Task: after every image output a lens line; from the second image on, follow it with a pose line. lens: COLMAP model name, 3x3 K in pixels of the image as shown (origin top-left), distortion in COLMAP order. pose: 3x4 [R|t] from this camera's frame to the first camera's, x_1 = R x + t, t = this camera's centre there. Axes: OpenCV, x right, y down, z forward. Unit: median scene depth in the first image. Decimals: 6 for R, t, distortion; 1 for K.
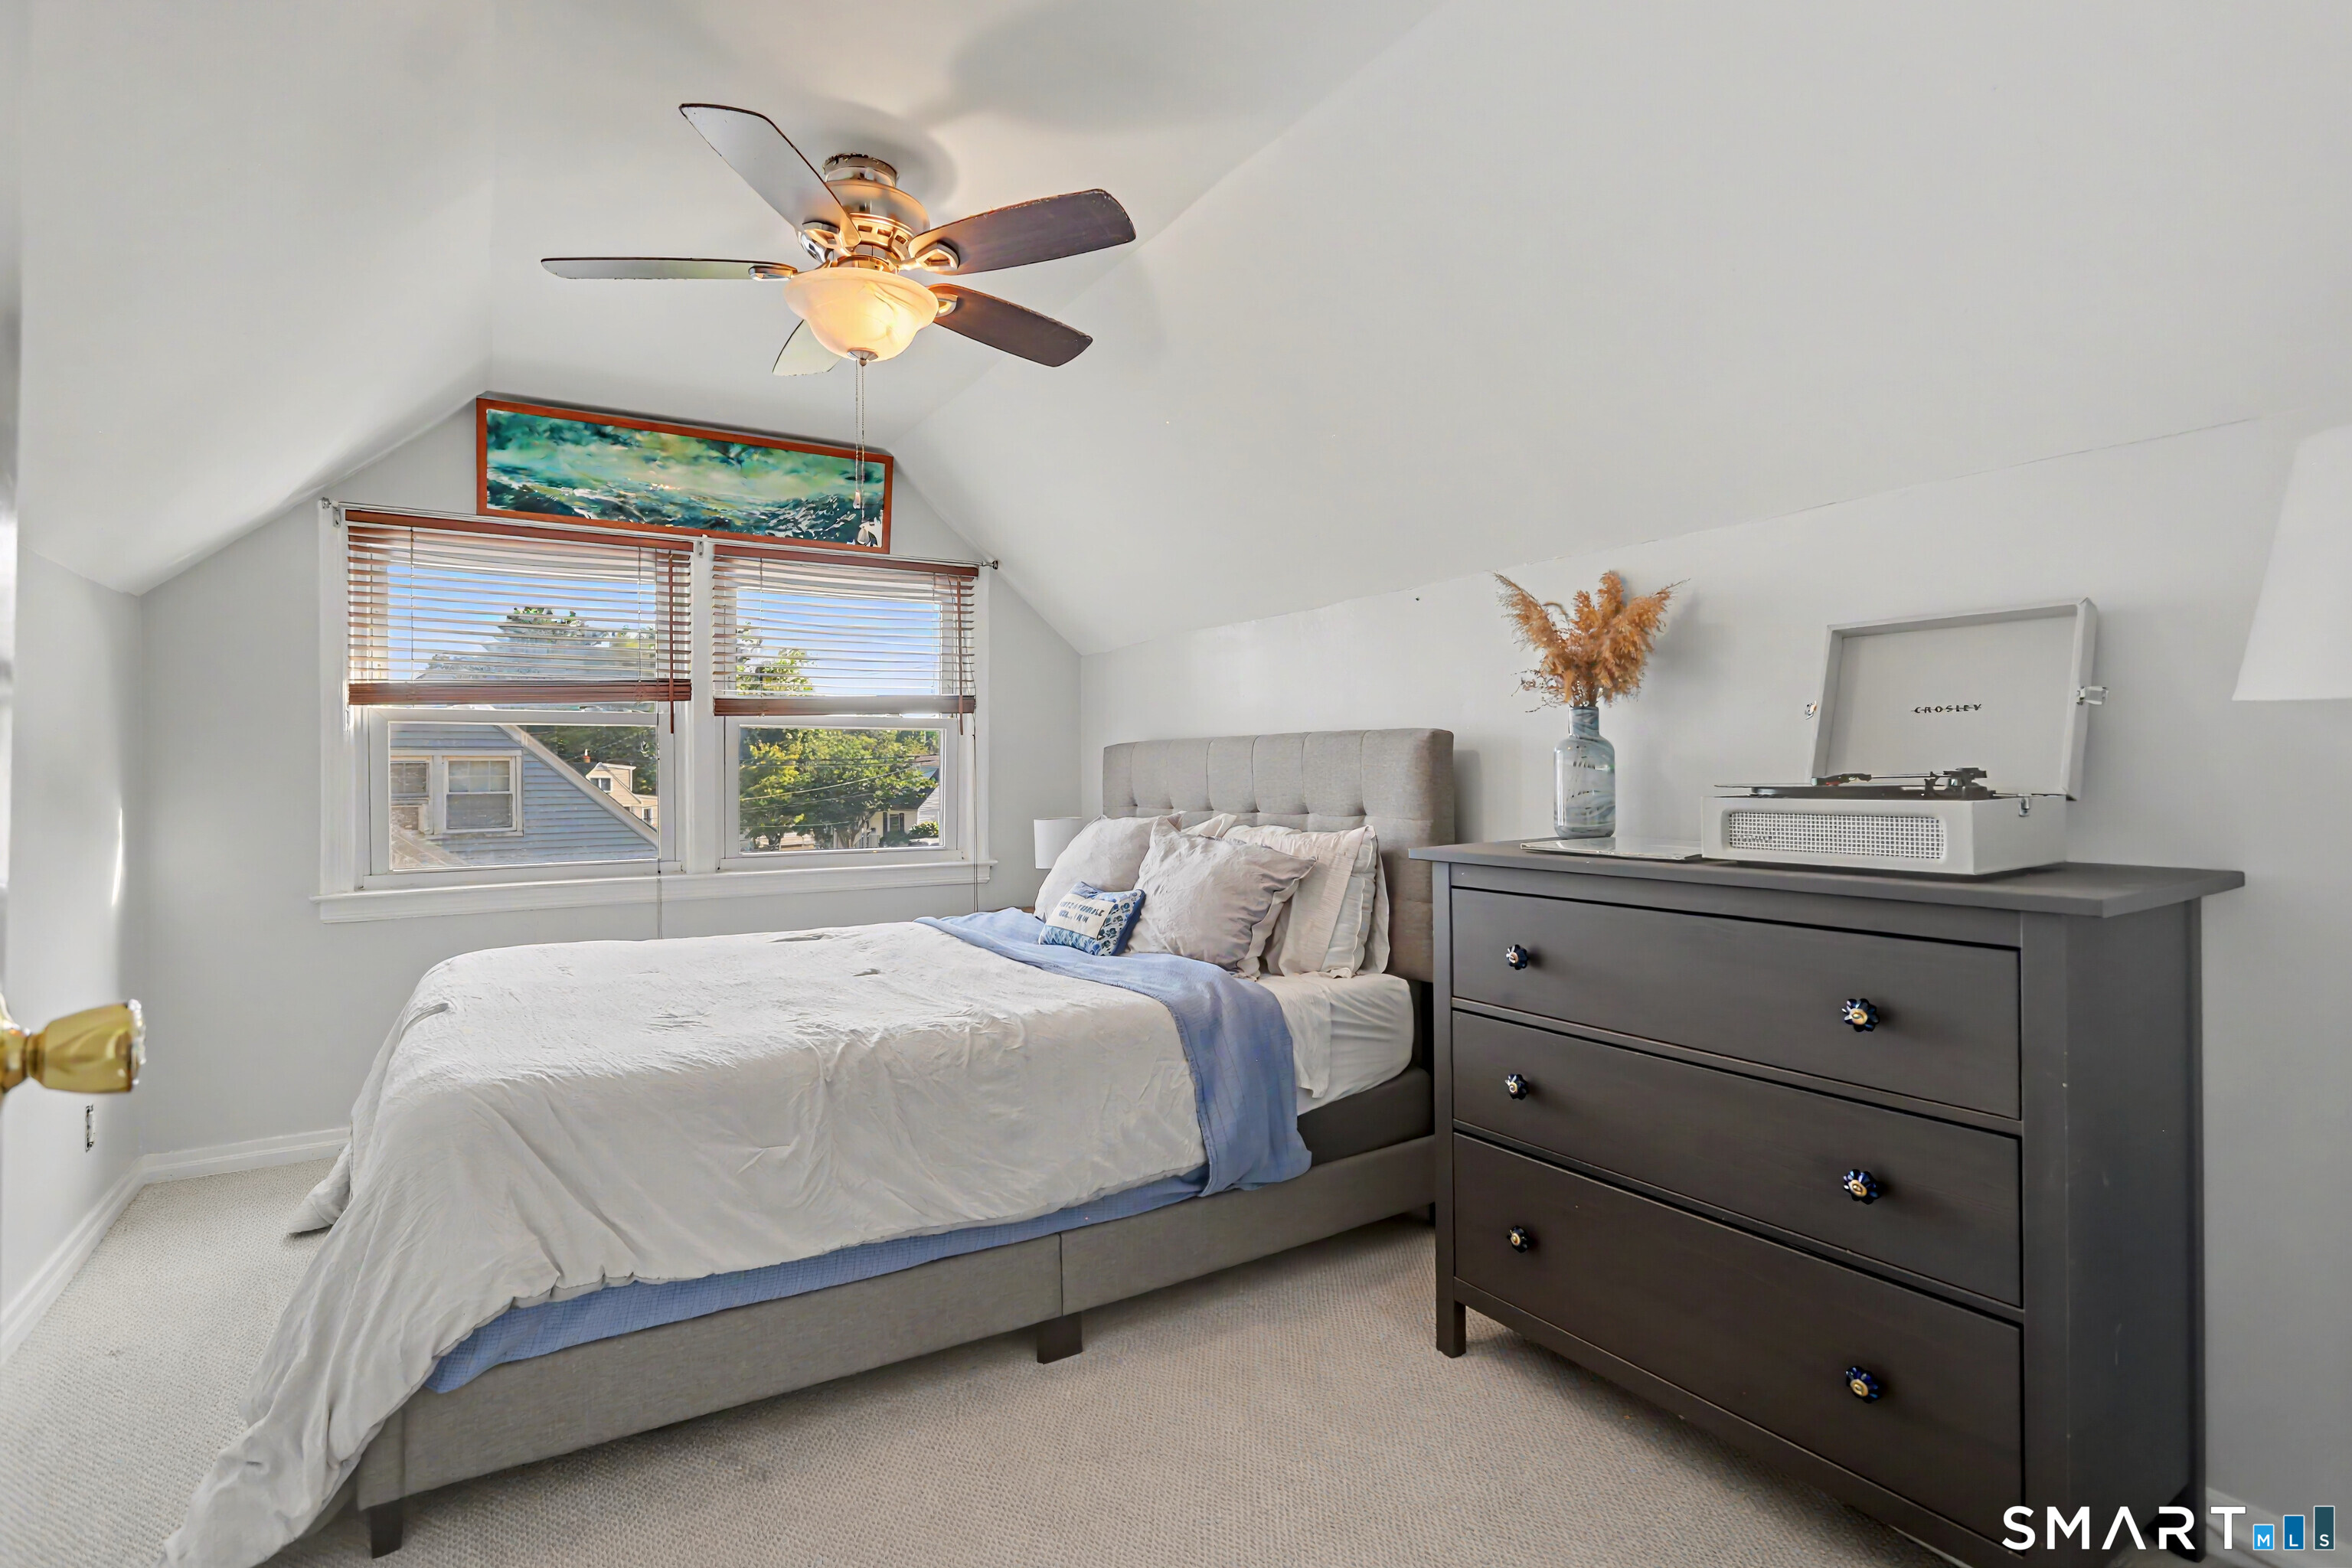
lens RADIAL K [[1133.6, 0, 1162.5], [0, 1133.6, 770.4], [0, 0, 1]] dist [-0.002413, 0.000558]
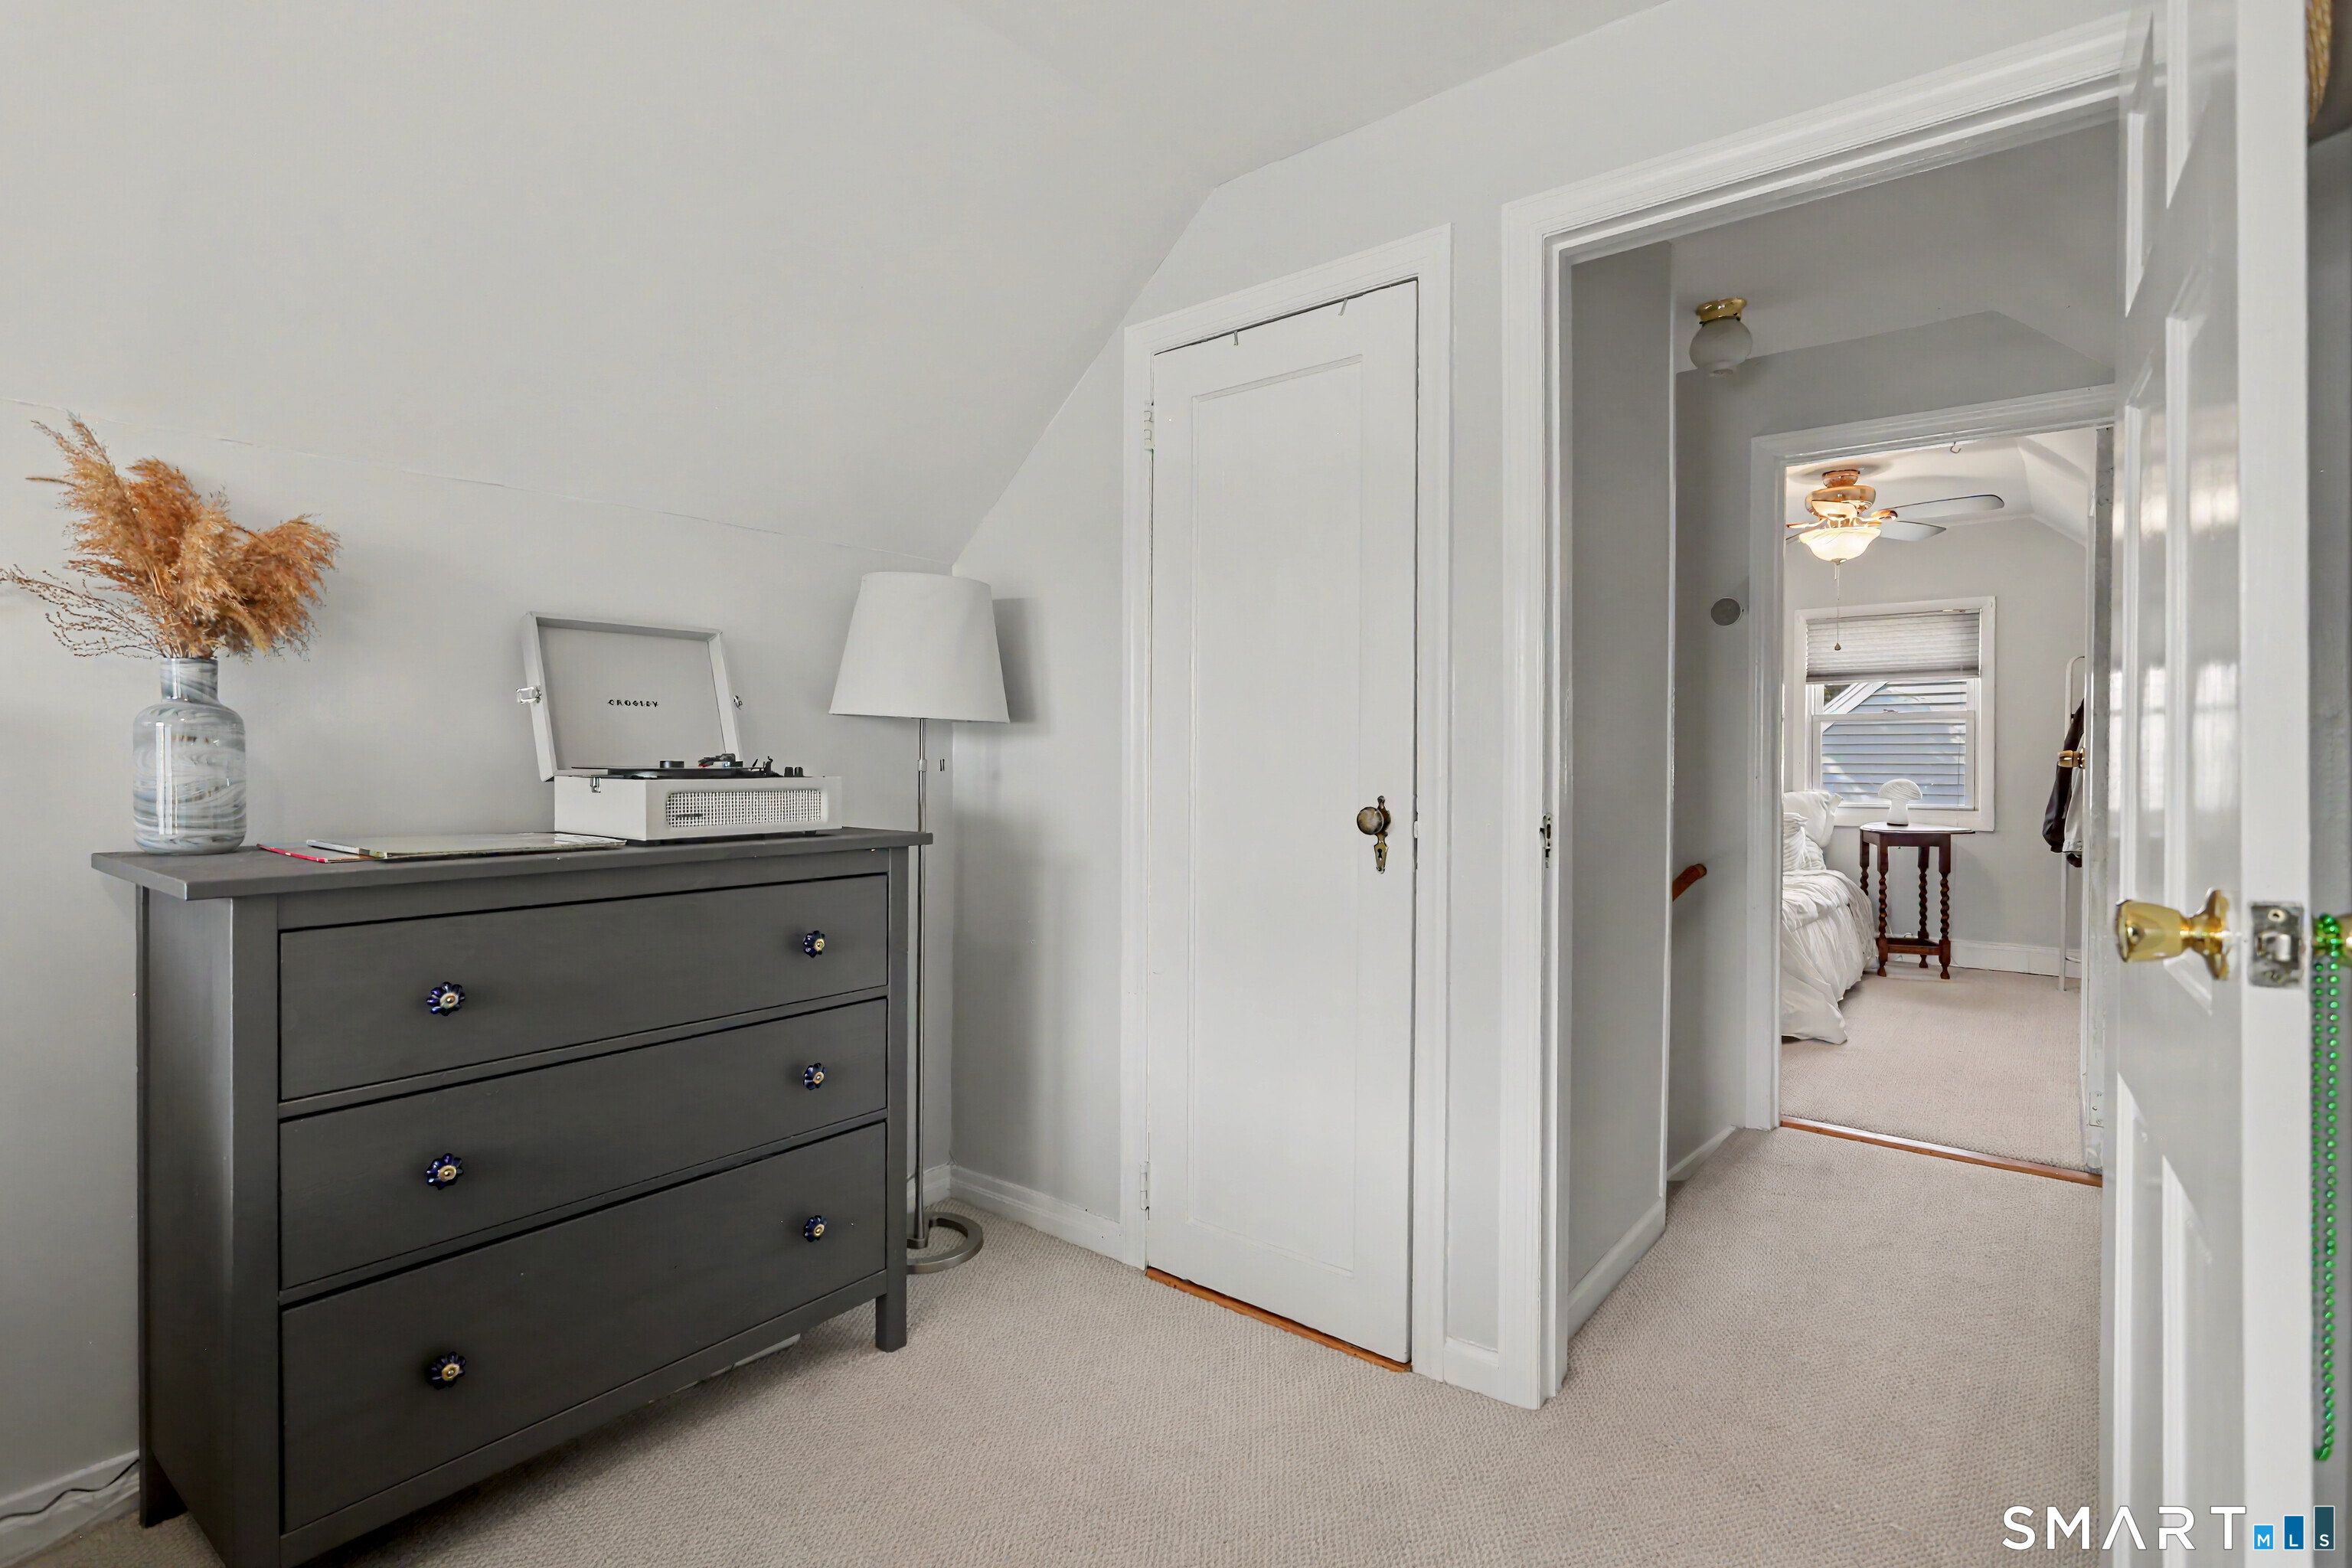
lens RADIAL K [[1133.6, 0, 1162.5], [0, 1133.6, 770.4], [0, 0, 1]] dist [-0.002413, 0.000558]
pose [[-0.345595, -0.009079, 0.938340, -0.573519], [-0.006975, 0.999950, 0.007106, 0.003854], [-0.938358, -0.004089, -0.345642, 0.830840]]
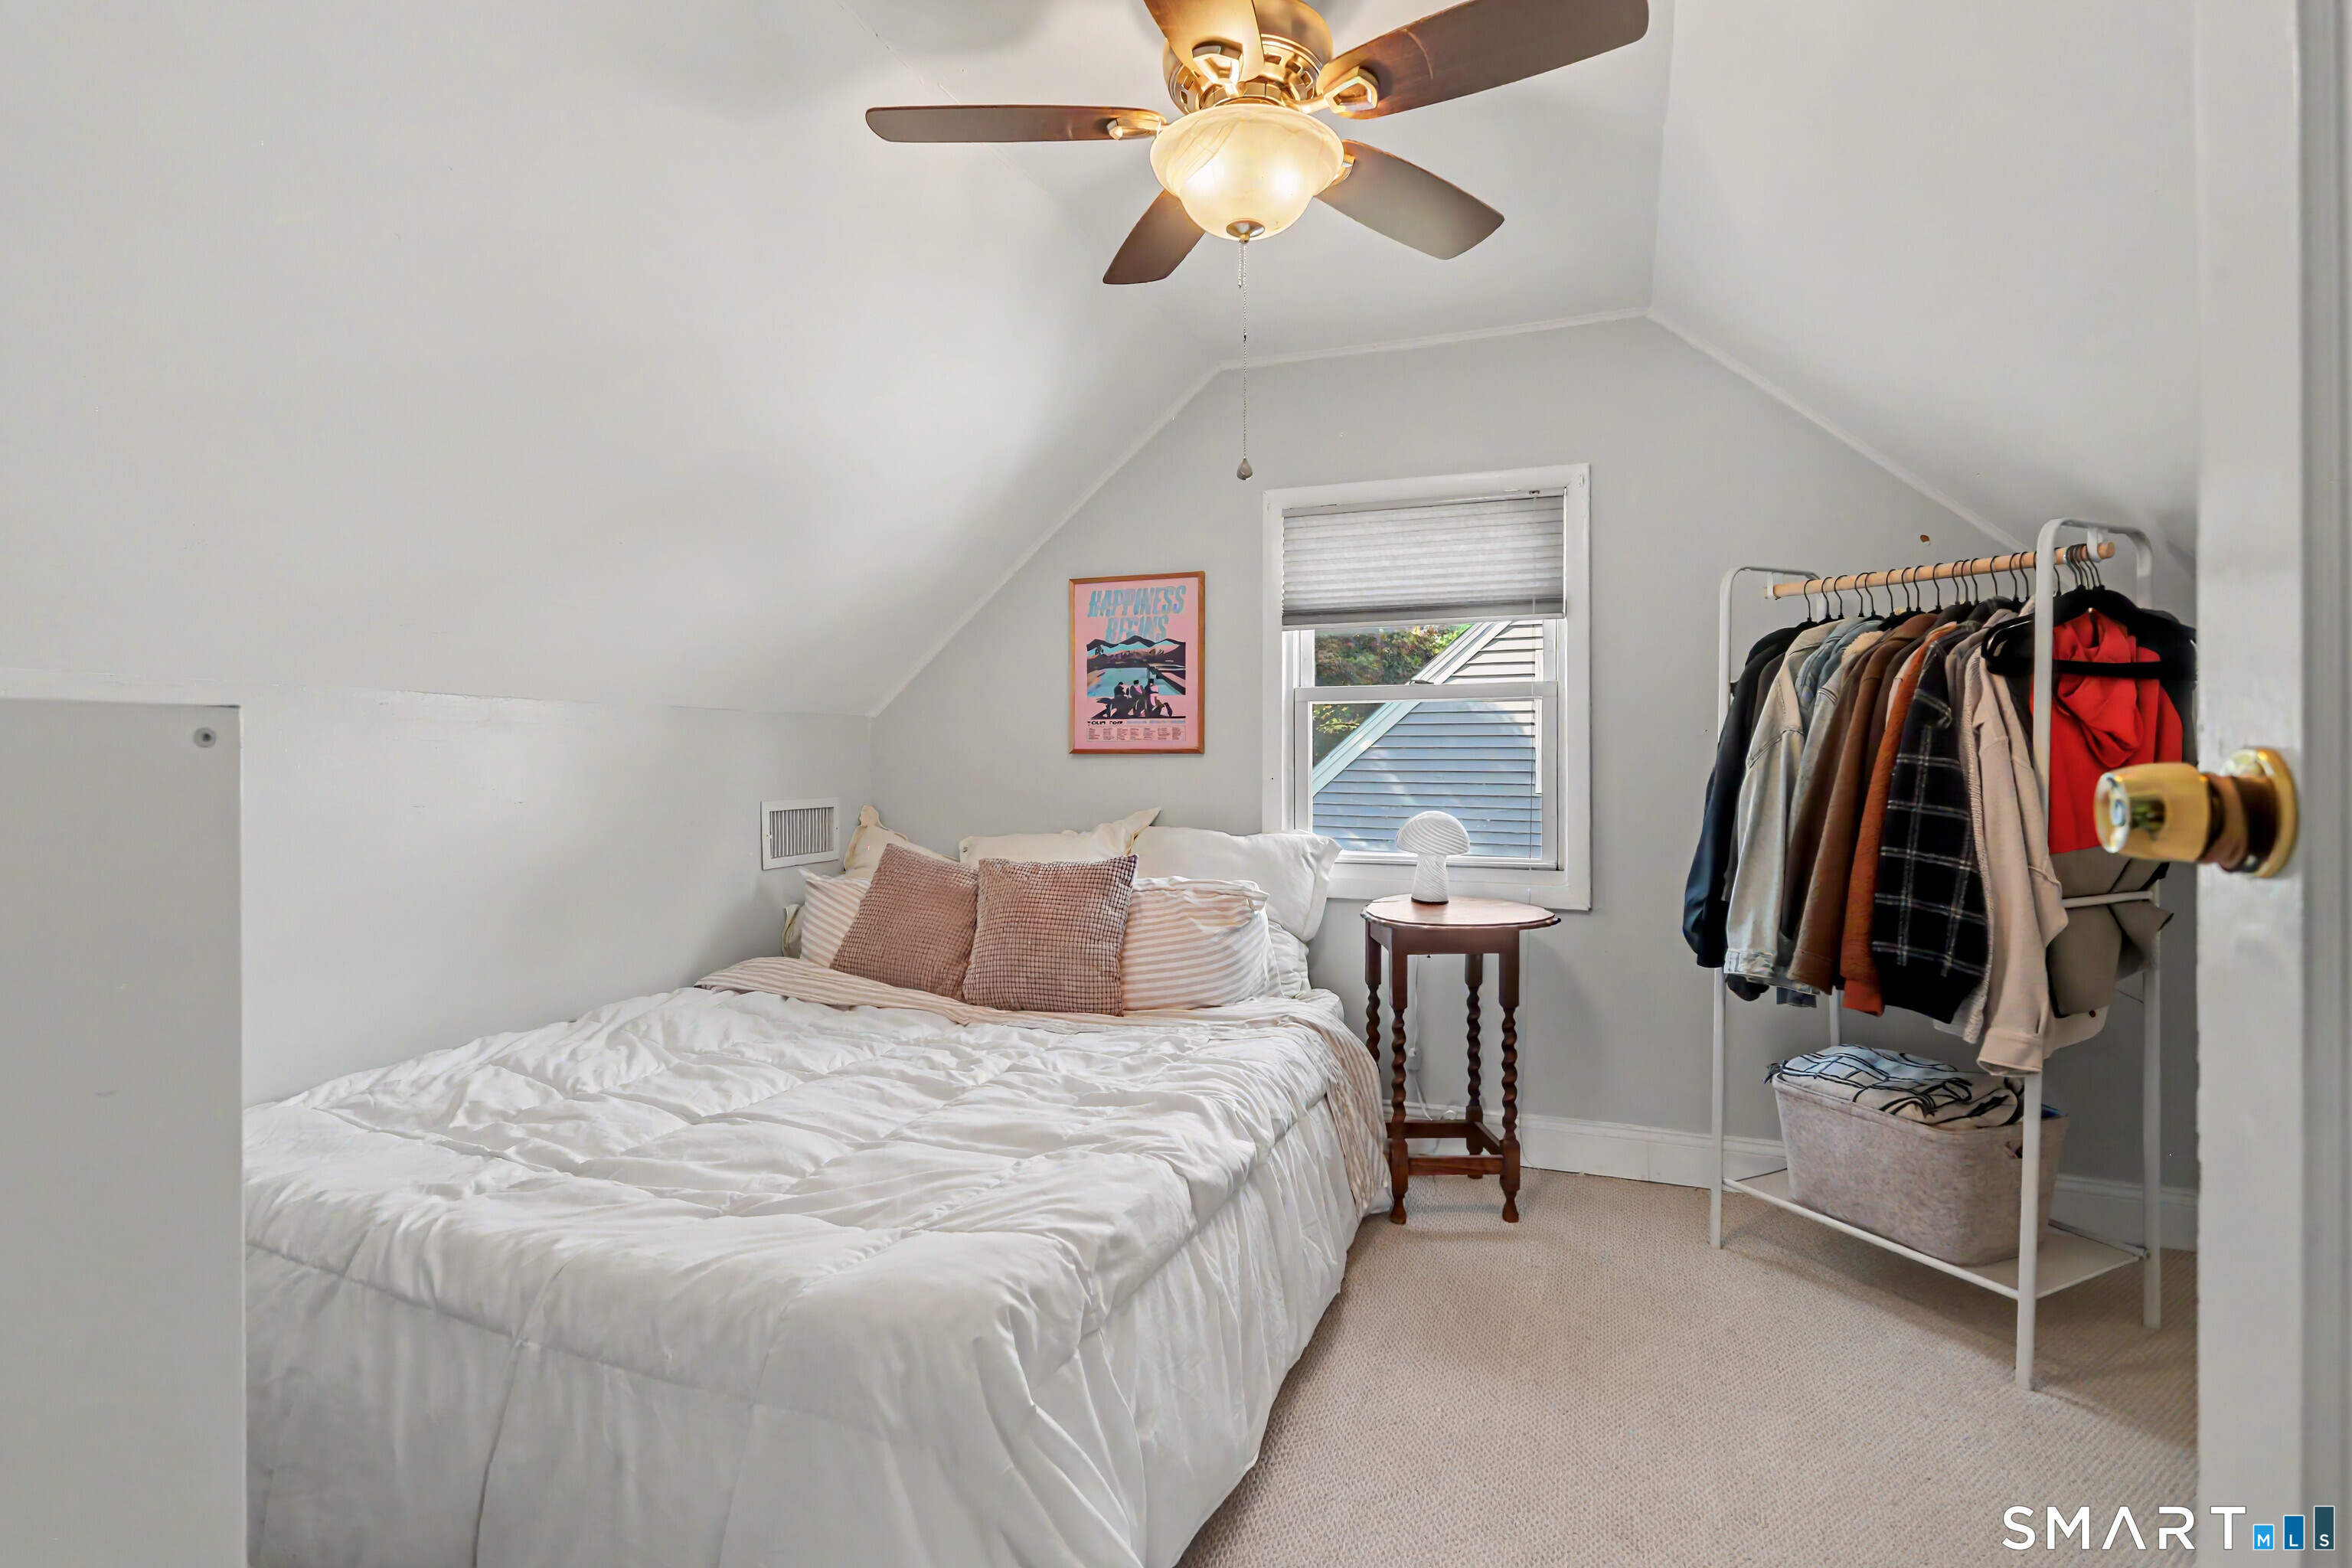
lens RADIAL K [[1133.6, 0, 1162.5], [0, 1133.6, 770.4], [0, 0, 1]] dist [-0.002413, 0.000558]
pose [[-0.613208, -0.008357, 0.789878, -0.386361], [-0.003075, 0.999962, 0.008192, -0.002206], [-0.789916, 0.002594, -0.613210, 0.564630]]
